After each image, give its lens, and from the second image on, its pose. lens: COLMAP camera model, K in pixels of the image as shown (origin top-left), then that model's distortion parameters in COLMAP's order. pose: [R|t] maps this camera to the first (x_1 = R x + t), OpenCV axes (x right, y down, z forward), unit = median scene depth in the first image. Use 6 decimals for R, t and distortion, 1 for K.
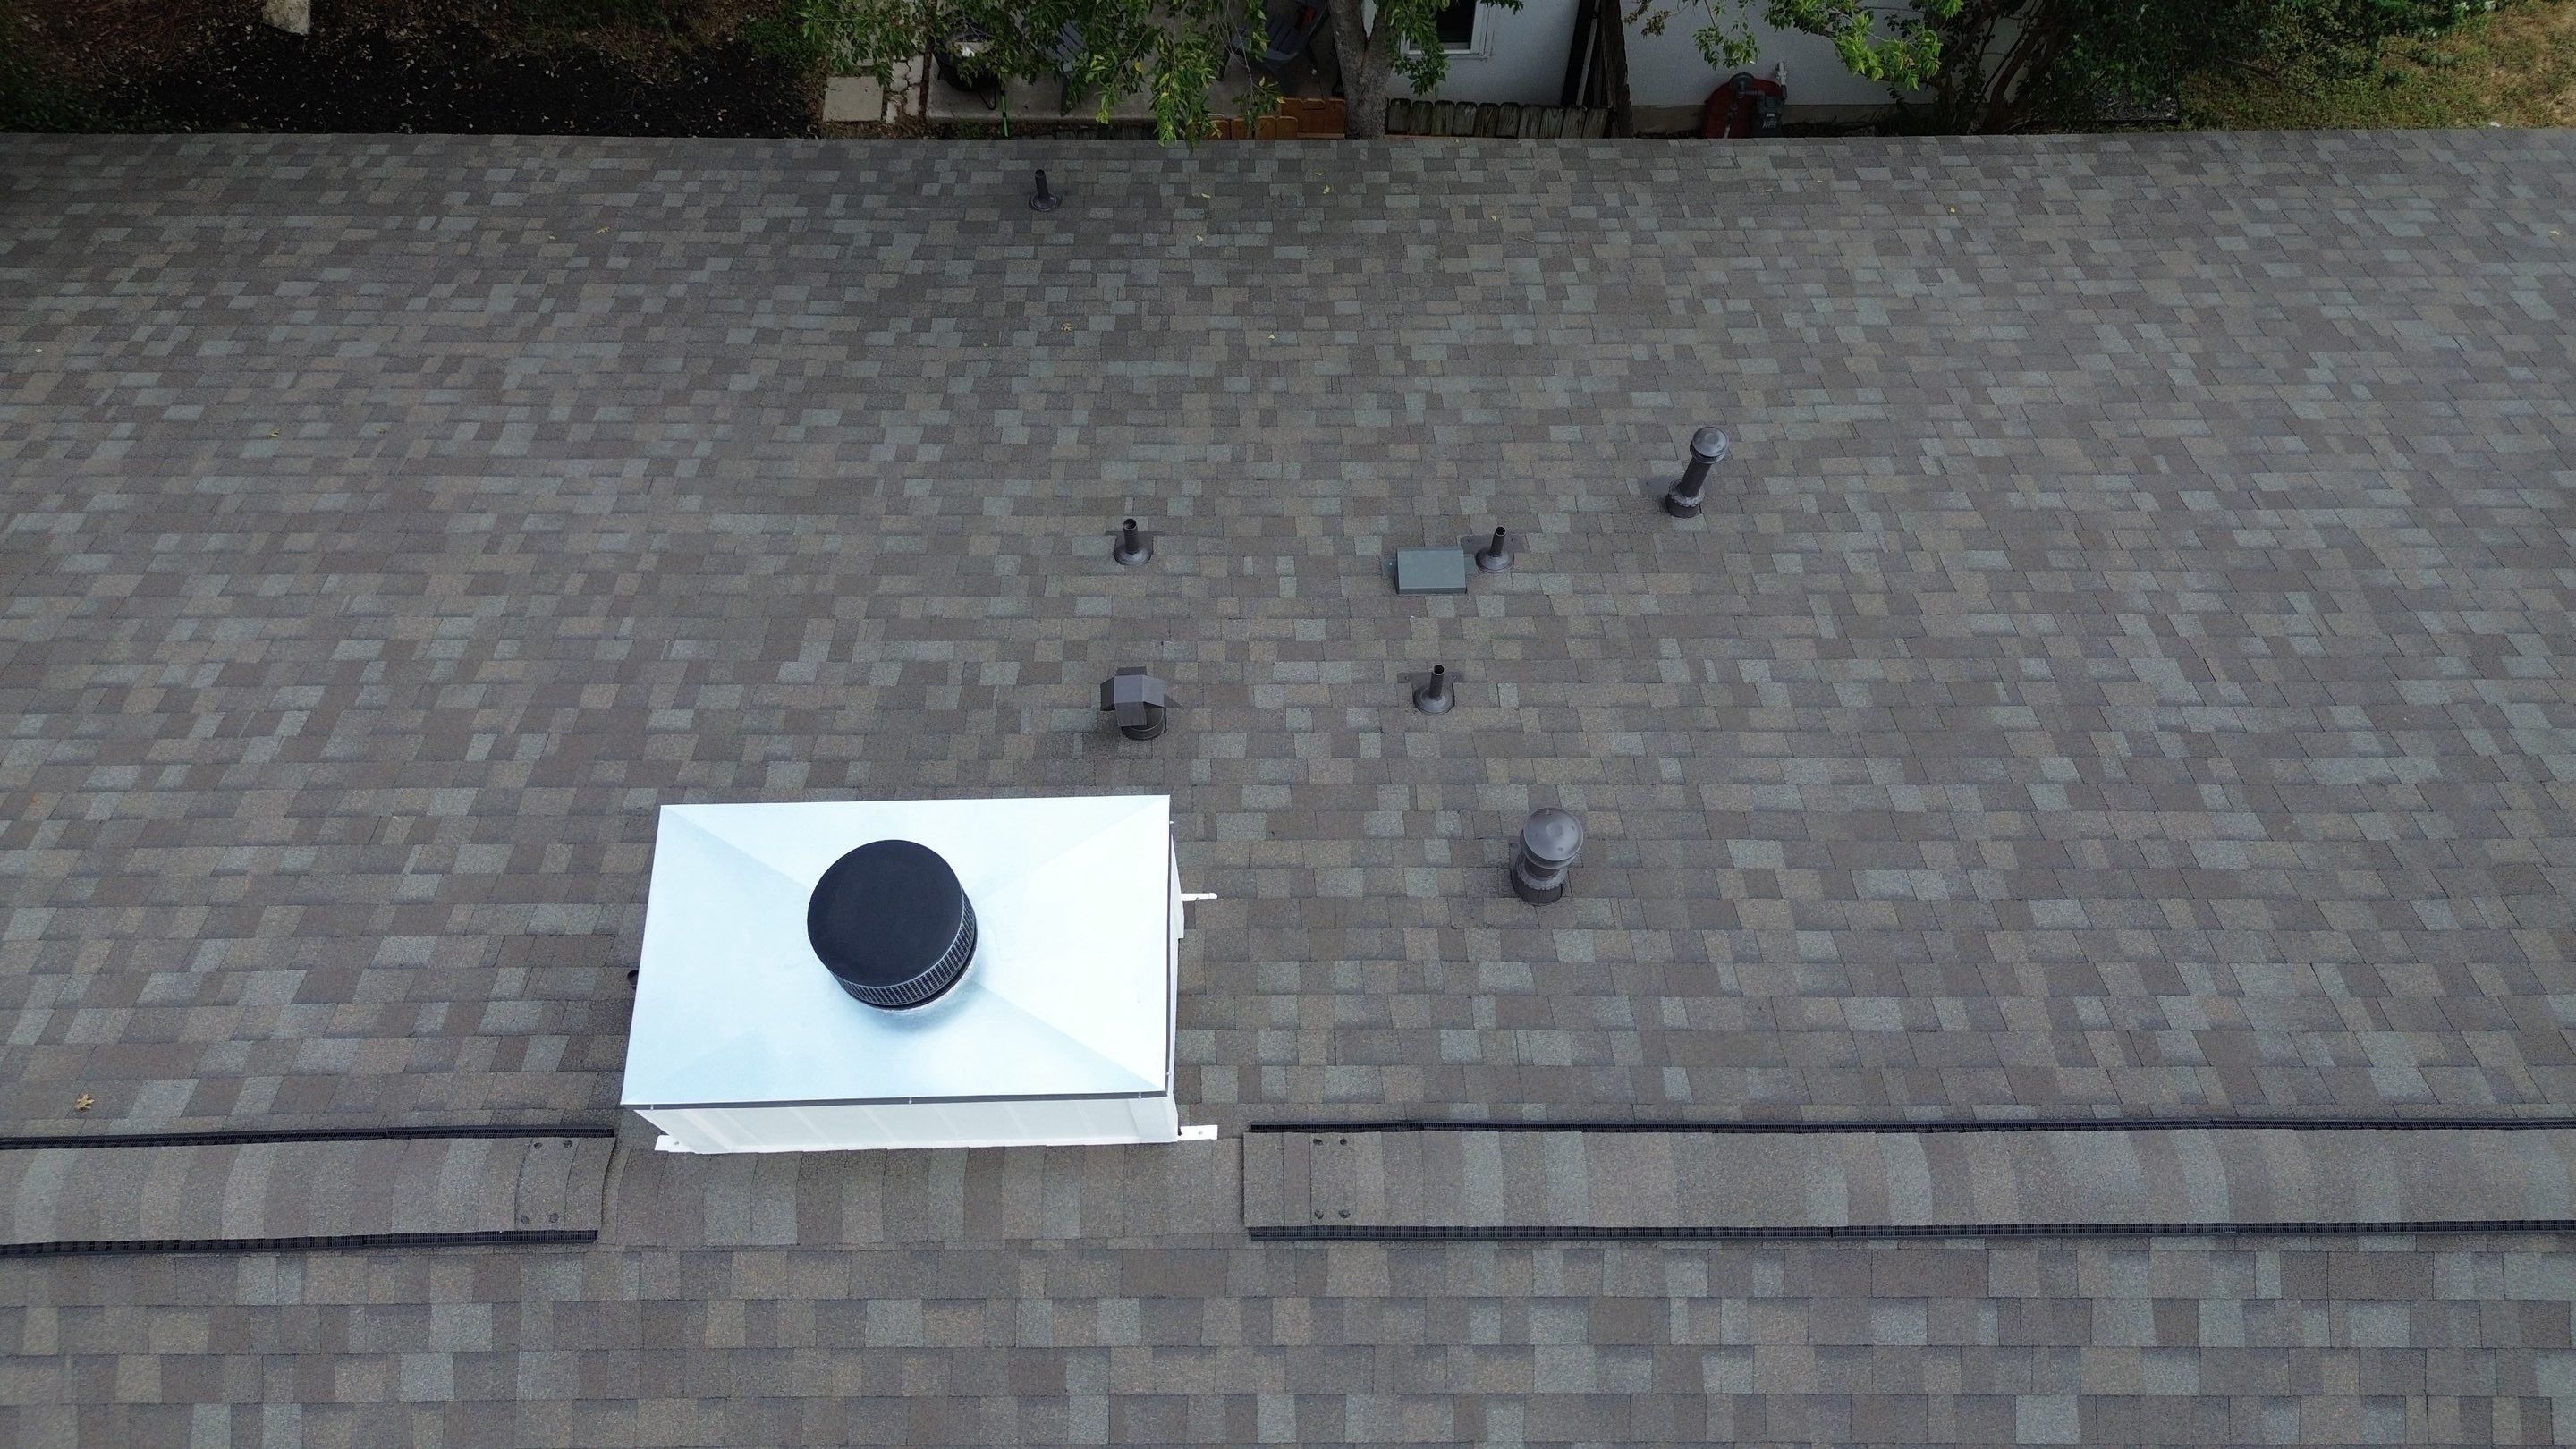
lens RADIAL K [[1830.3, 0, 1287.5], [0, 1830.3, 715.2], [0, 0, 1]] dist [0.077007, -0.080611]
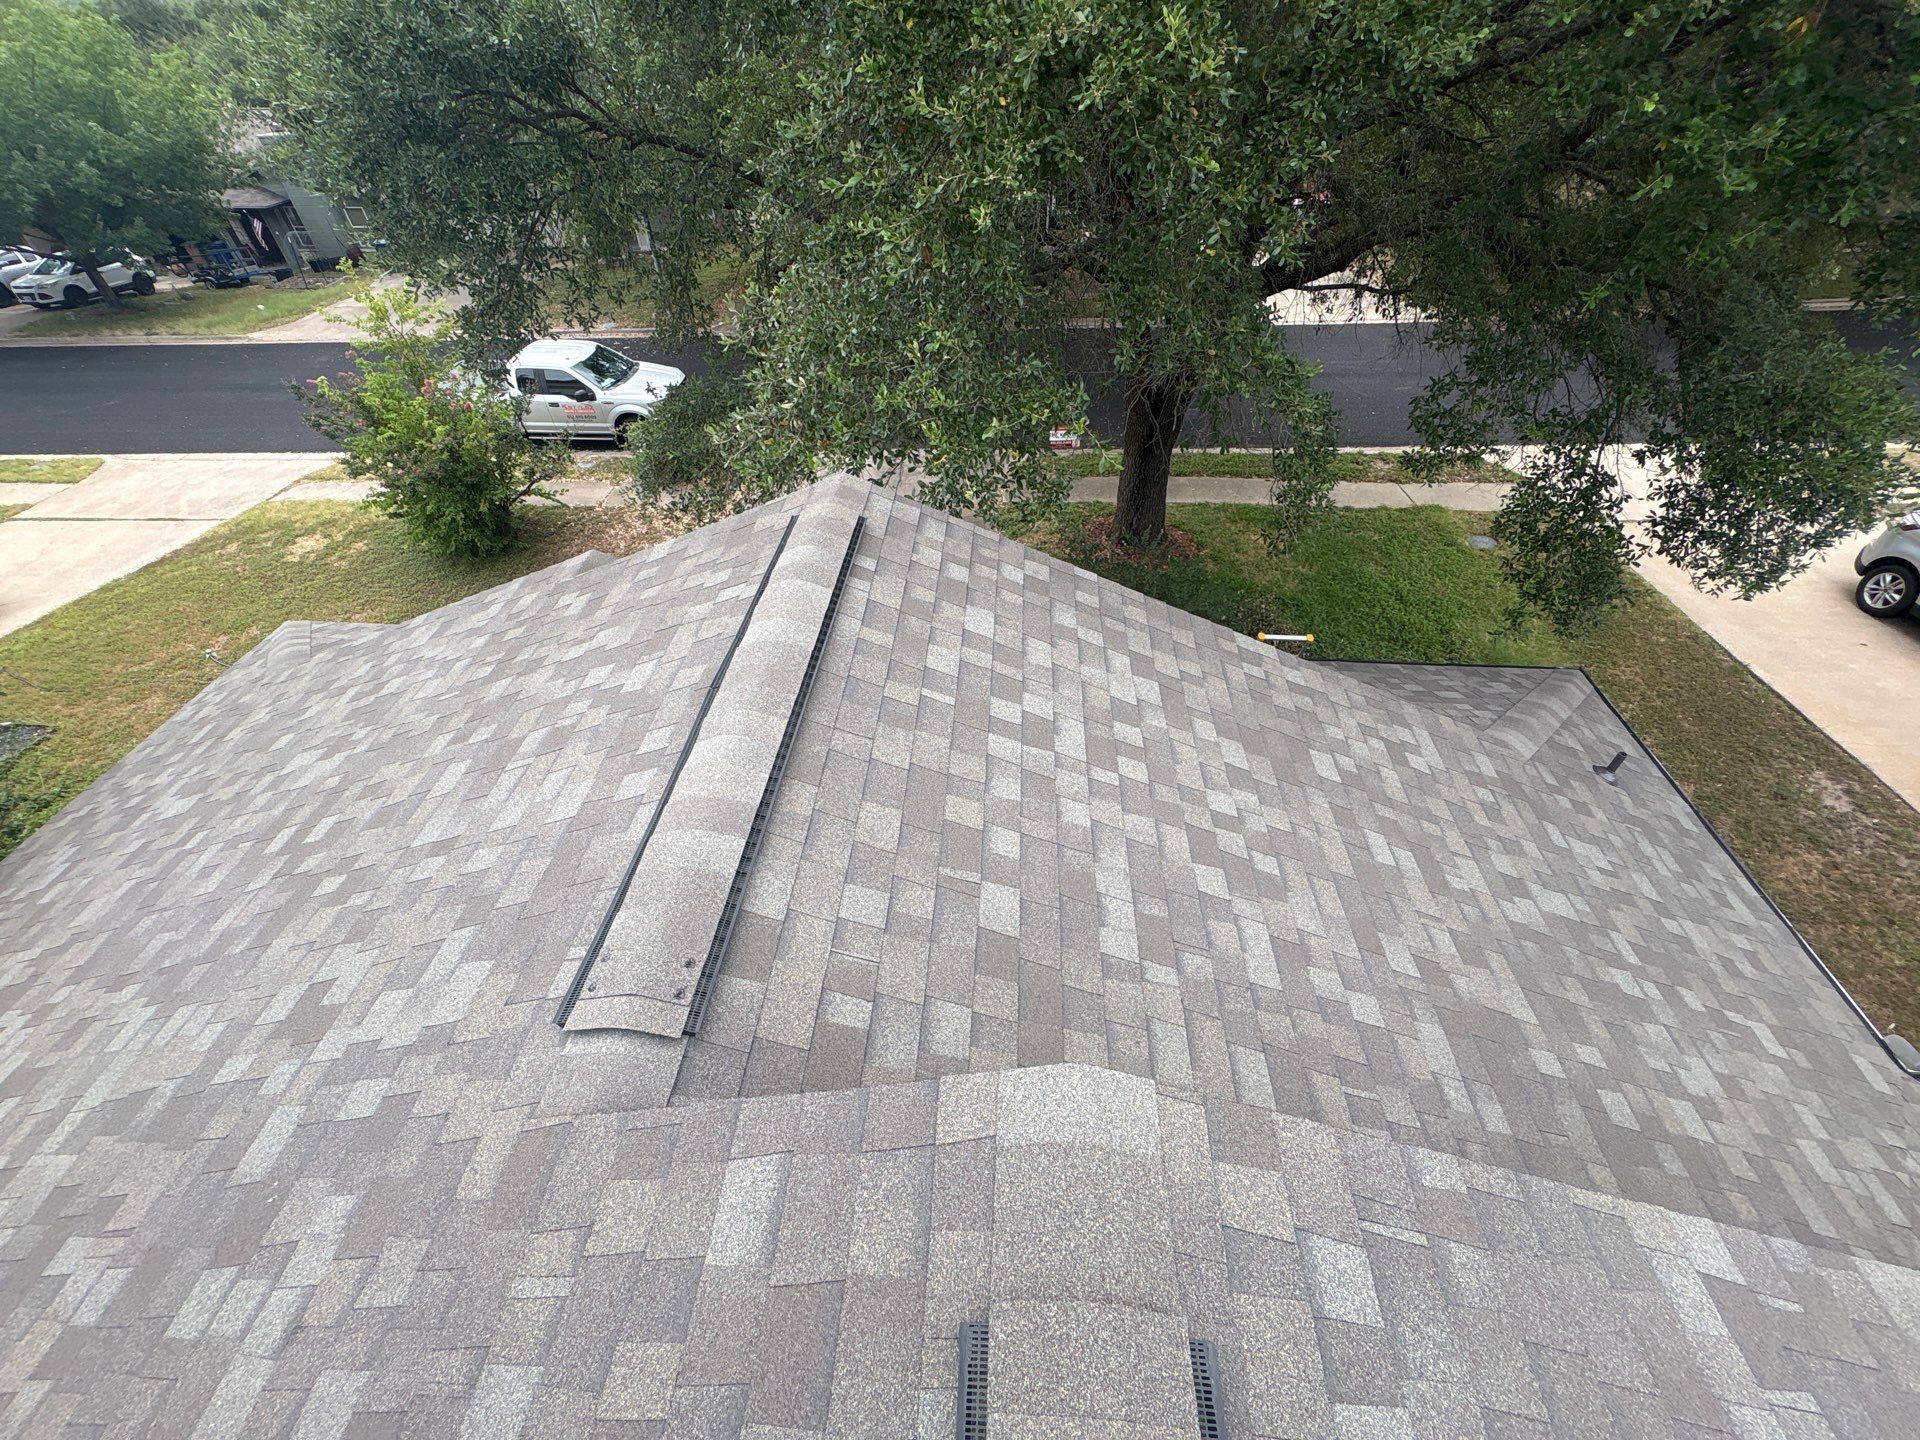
lens RADIAL K [[764.9, 0, 960.0], [0, 764.9, 720.0], [0, 0, 1]] dist [0.000607, -0.000450]
pose [[0.073922, -0.691833, 0.718264, 0.502236], [0.905962, 0.347645, 0.241613, 0.087204], [-0.416856, 0.632859, 0.652473, 0.582180]]
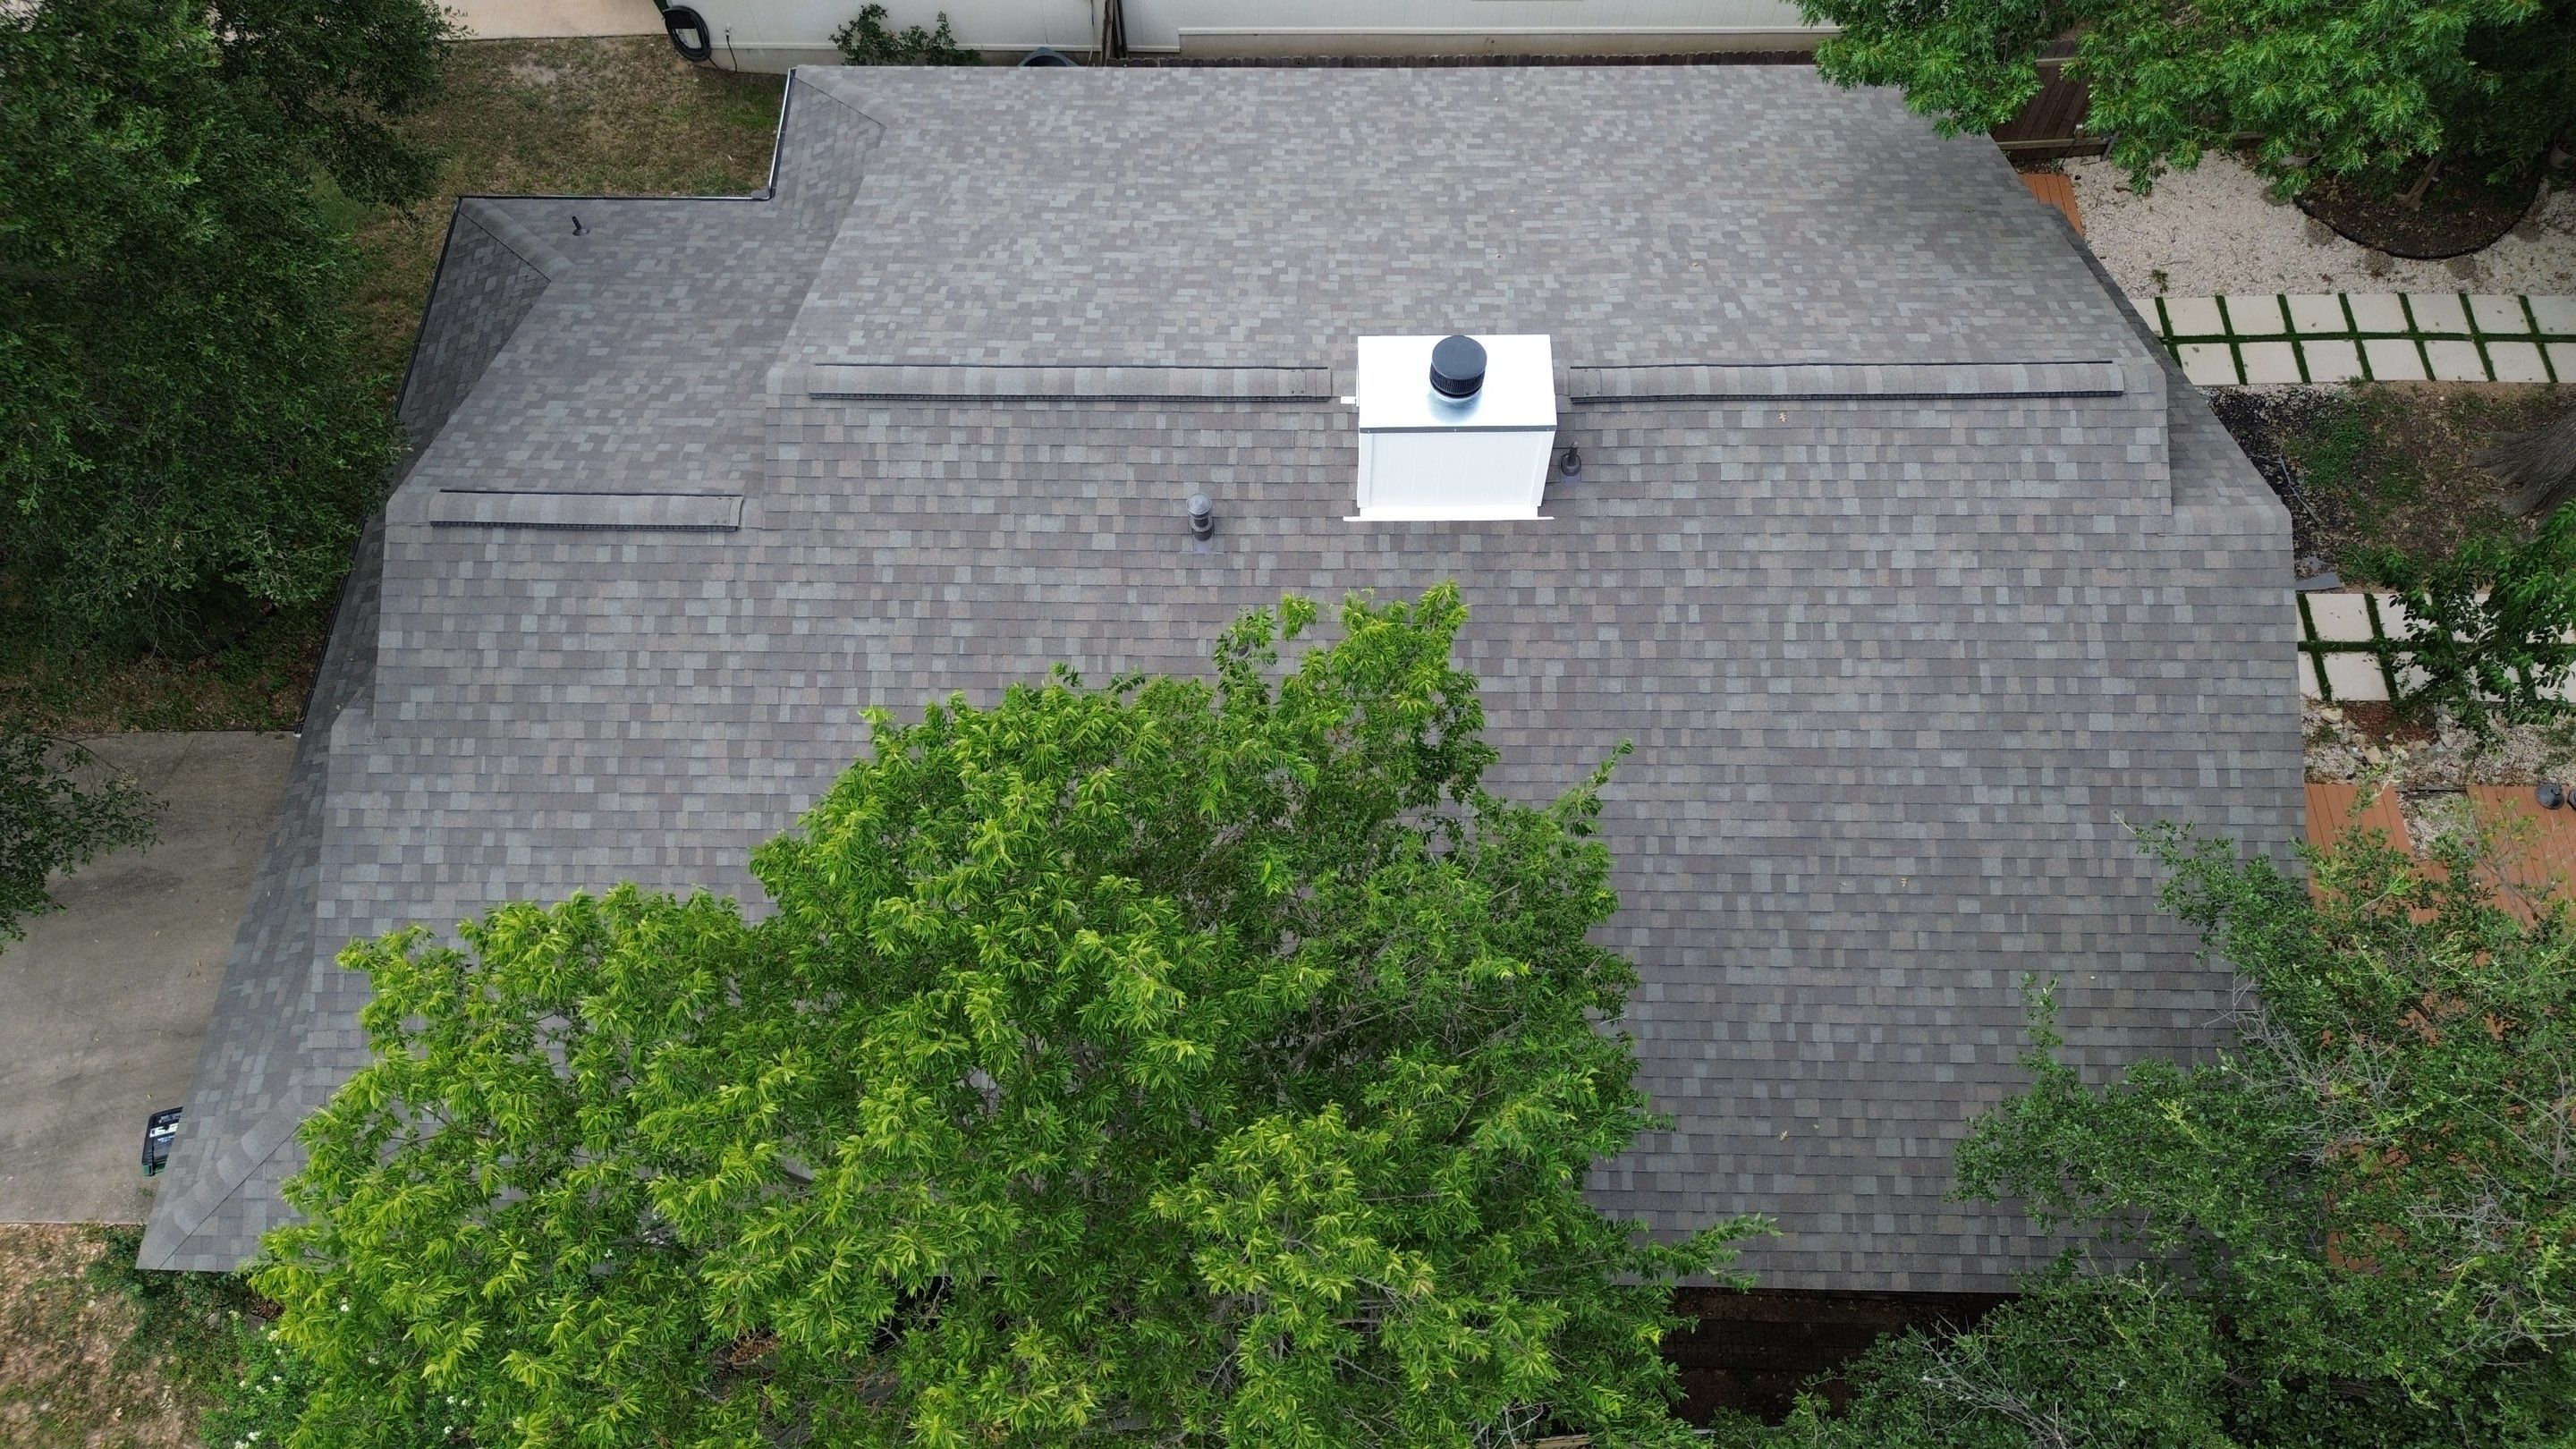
lens RADIAL K [[1819.3, 0, 1286.3], [0, 1819.3, 721.1], [0, 0, 1]] dist [0.118047, -0.225524]
pose [[-0.999787, -0.014374, 0.014841, -0.003806], [0.020485, -0.595954, 0.802757, -1.569565], [-0.002694, 0.802890, 0.596121, -0.129452]]
